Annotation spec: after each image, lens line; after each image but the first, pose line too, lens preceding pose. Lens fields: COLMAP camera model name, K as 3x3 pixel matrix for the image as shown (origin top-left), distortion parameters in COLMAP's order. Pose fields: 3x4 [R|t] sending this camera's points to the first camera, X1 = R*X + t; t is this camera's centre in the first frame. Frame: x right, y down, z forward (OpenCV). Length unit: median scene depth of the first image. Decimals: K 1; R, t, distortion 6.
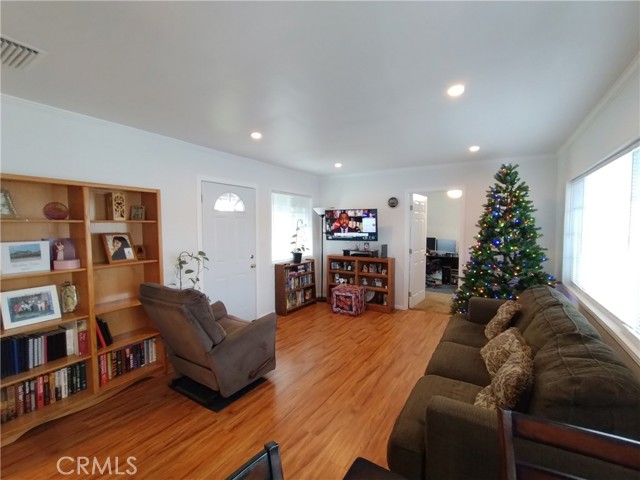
lens RADIAL K [[289.4, 0, 319.4], [0, 289.4, 238.3], [0, 0, 1]] dist [0.001901, -0.000306]
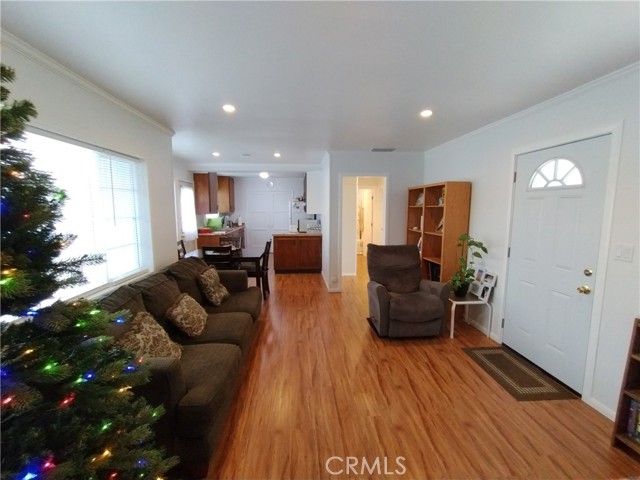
lens RADIAL K [[289.4, 0, 318.6], [0, 289.4, 241.7], [0, 0, 1]] dist [0.001901, -0.000306]
pose [[-0.803859, 0.067928, -0.590929, 0.399635], [-0.030723, 0.987390, 0.155294, -0.048680], [0.594026, 0.142990, -0.791635, 0.991067]]
